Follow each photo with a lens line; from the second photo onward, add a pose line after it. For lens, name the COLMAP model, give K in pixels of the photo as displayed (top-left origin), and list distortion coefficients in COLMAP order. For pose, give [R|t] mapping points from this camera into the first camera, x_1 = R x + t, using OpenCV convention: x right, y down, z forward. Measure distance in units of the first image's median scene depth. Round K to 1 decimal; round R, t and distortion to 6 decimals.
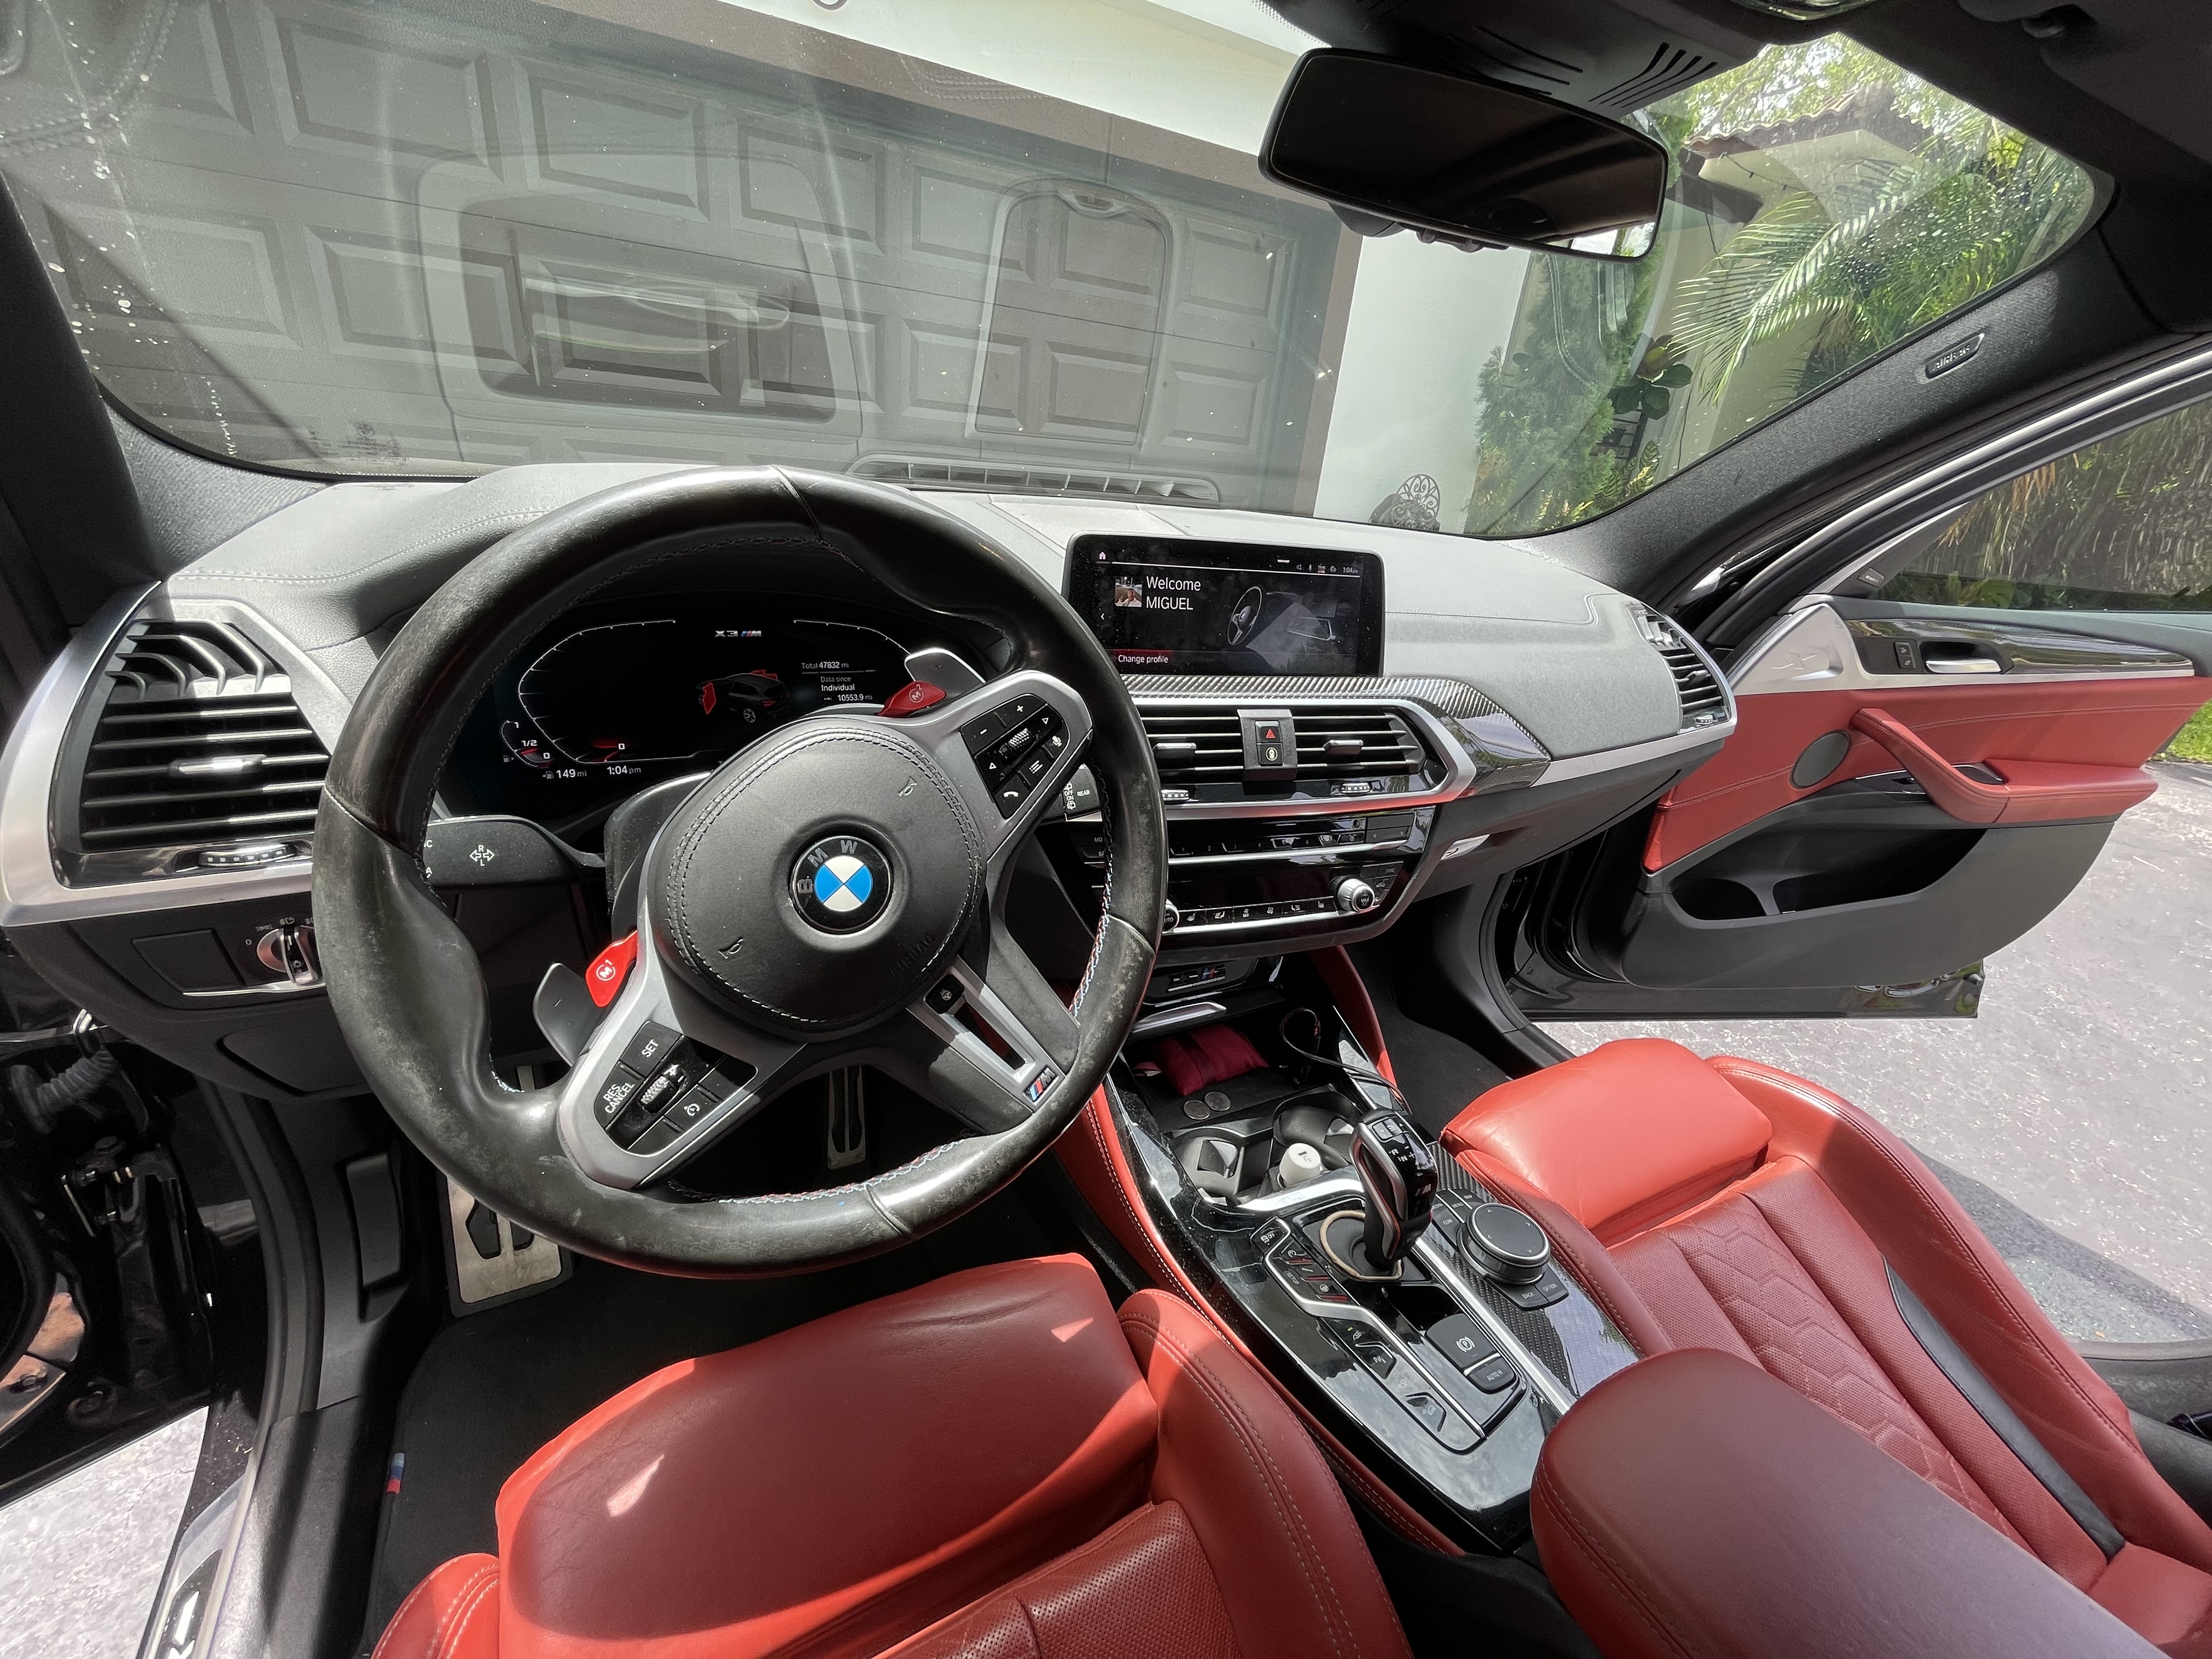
lens RADIAL K [[890.4, 0, 1108.0], [0, 890.4, 831.0], [0, 0, 1]] dist [-0.000650, -0.000028]
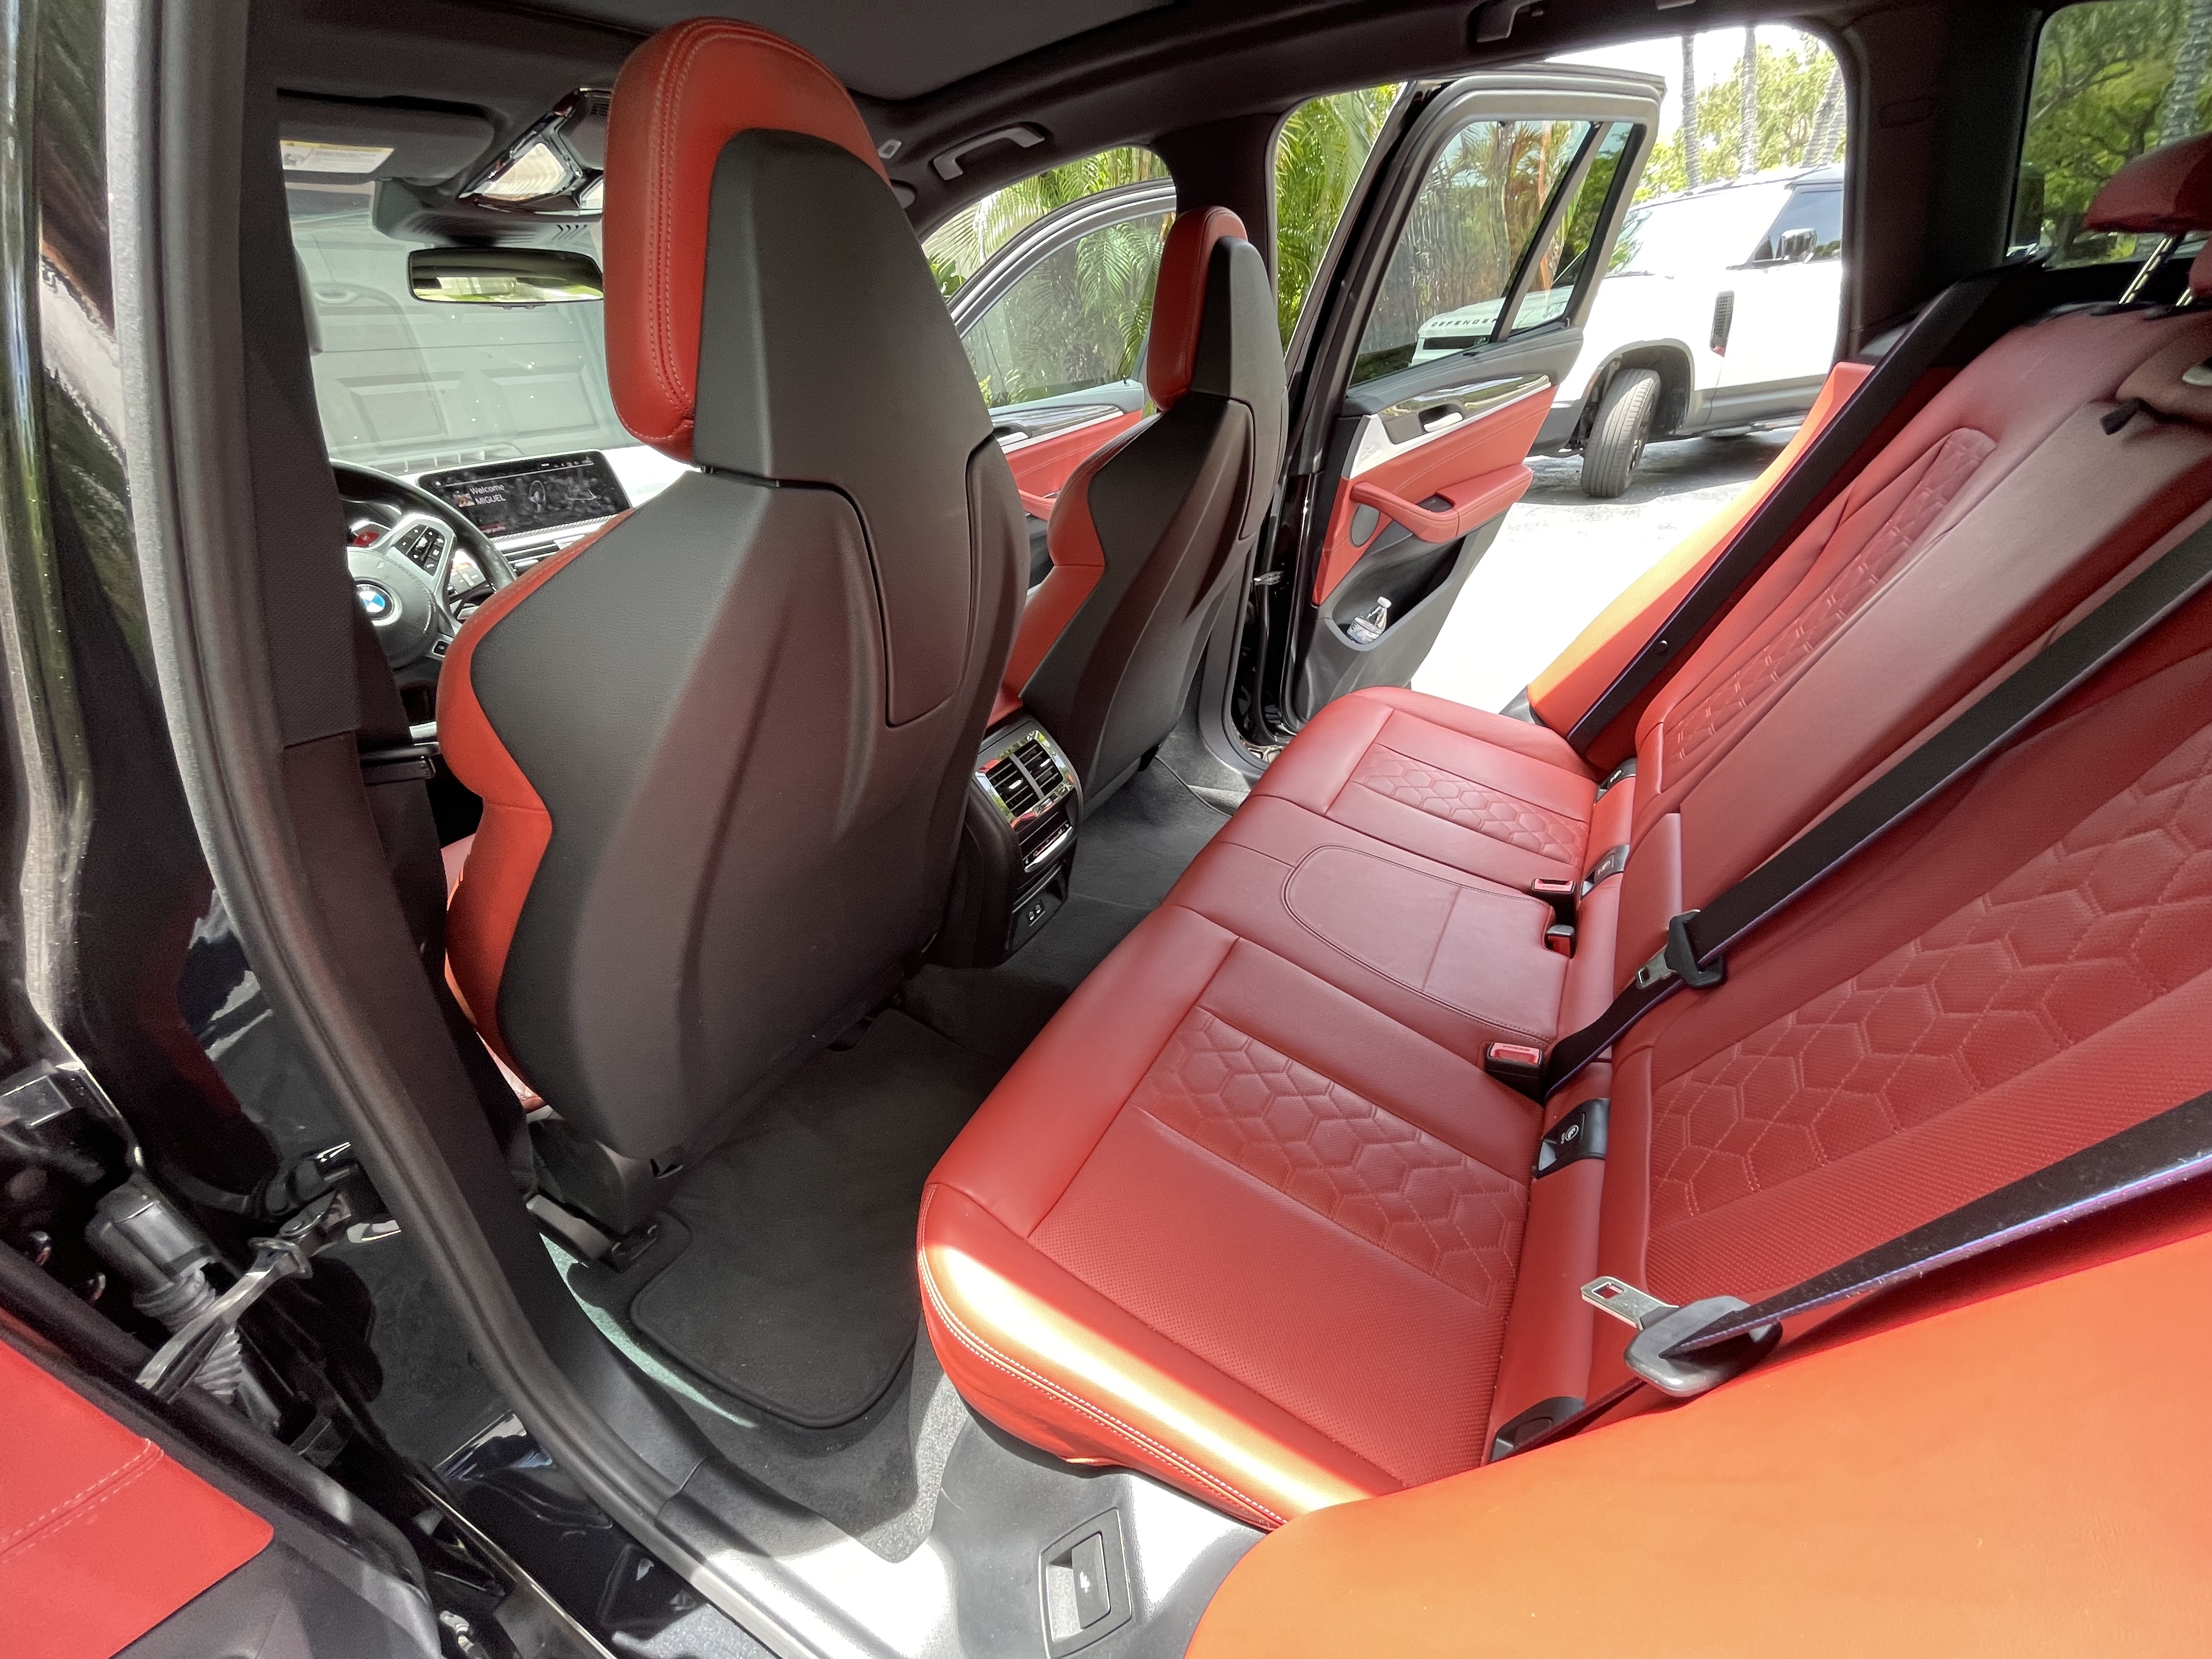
lens RADIAL K [[890.4, 0, 1105.7], [0, 890.4, 826.1], [0, 0, 1]] dist [-0.000650, -0.000028]
pose [[0.809413, -0.425159, 0.405081, 0.066872], [0.408461, 0.903209, 0.131809, 0.698521], [-0.421912, 0.058772, 0.904730, -1.320930]]
